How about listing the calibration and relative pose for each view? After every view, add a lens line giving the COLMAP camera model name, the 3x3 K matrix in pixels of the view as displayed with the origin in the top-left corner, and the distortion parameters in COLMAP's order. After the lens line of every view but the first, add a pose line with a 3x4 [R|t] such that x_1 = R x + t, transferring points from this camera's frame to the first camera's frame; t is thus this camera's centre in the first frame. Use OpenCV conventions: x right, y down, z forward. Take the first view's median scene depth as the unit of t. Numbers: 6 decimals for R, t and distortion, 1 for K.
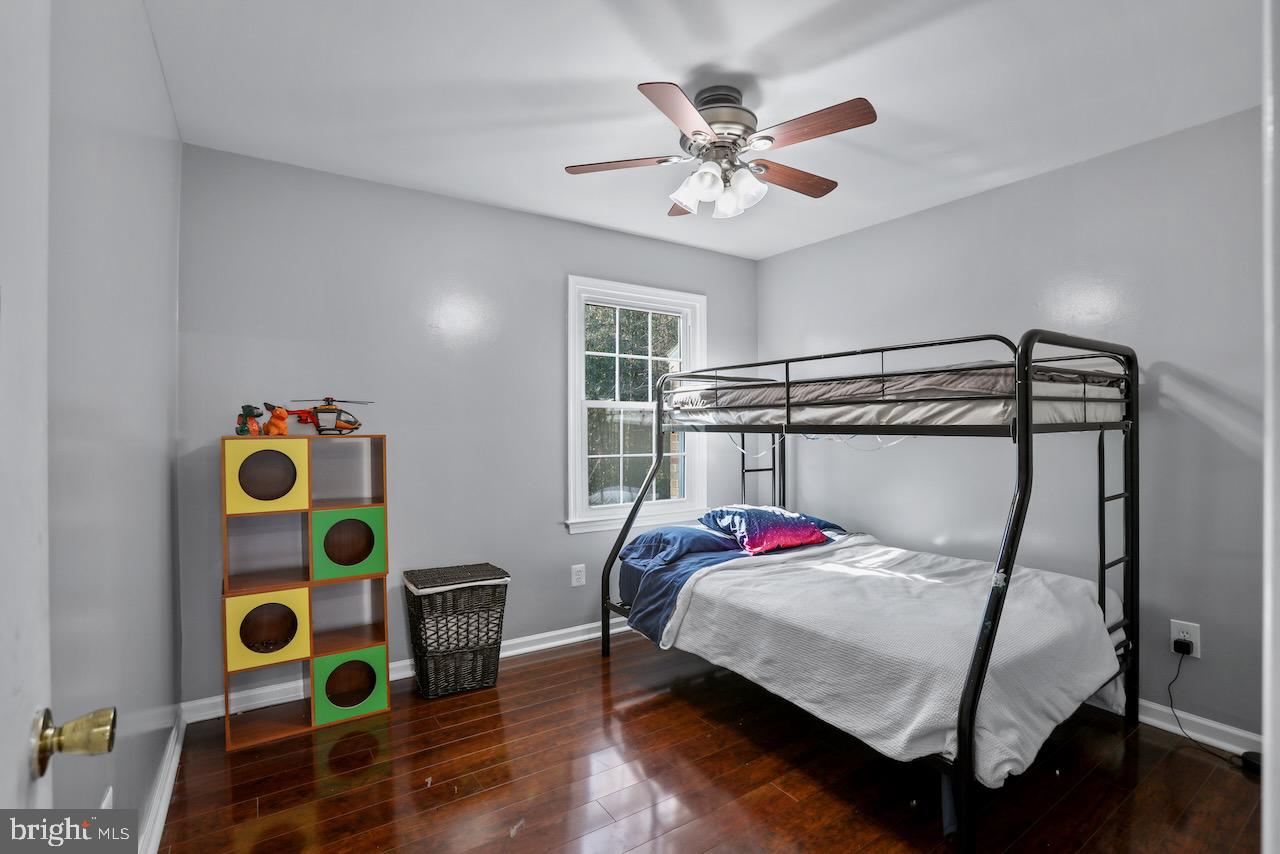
lens RADIAL K [[585.0, 0, 641.1], [0, 585.0, 428.4], [0, 0, 1]] dist [-0.050990, 0.014949]
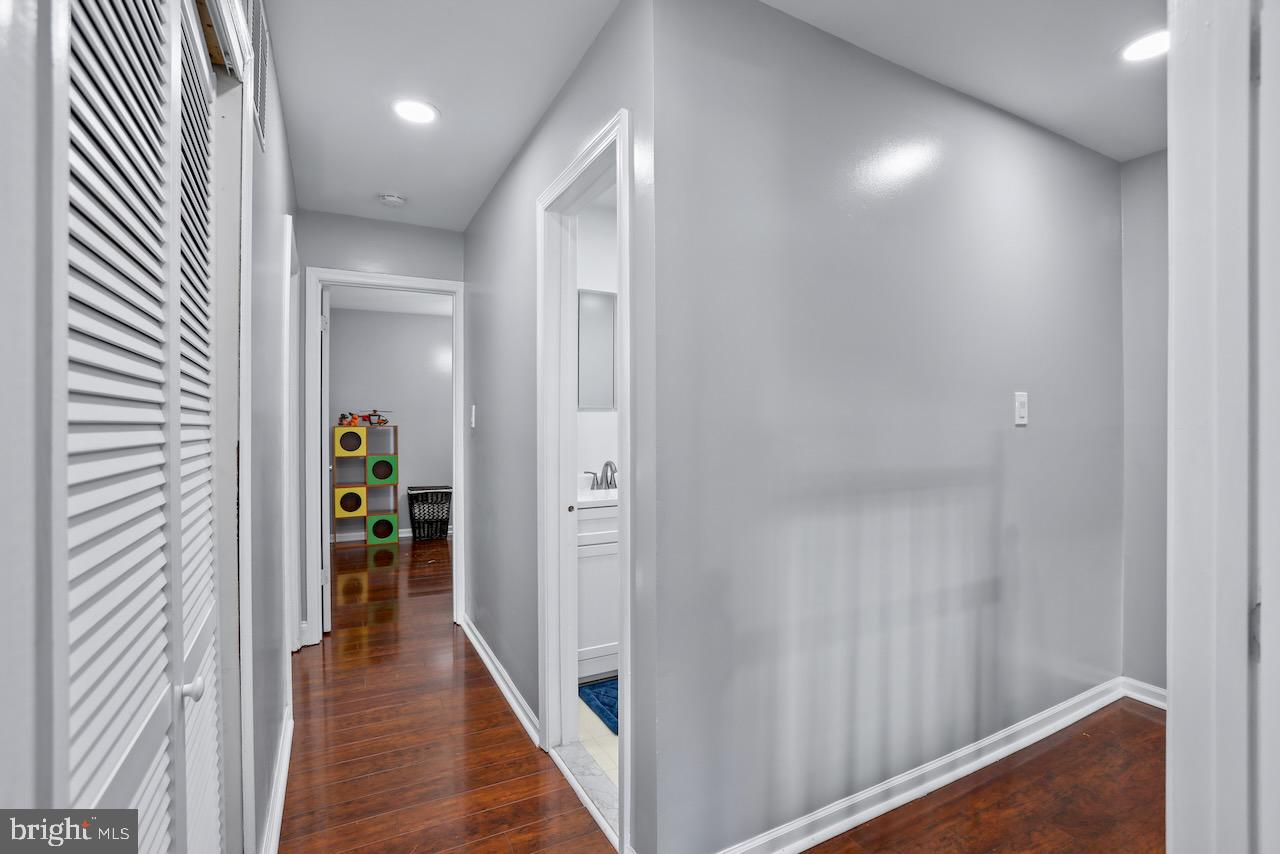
lens RADIAL K [[585.0, 0, 638.8], [0, 585.0, 422.9], [0, 0, 1]] dist [-0.050990, 0.014949]
pose [[0.994750, -0.002339, -0.102306, 0.785938], [0.002568, 0.999994, 0.002103, -0.002386], [0.102301, -0.002355, 0.994751, -1.263337]]
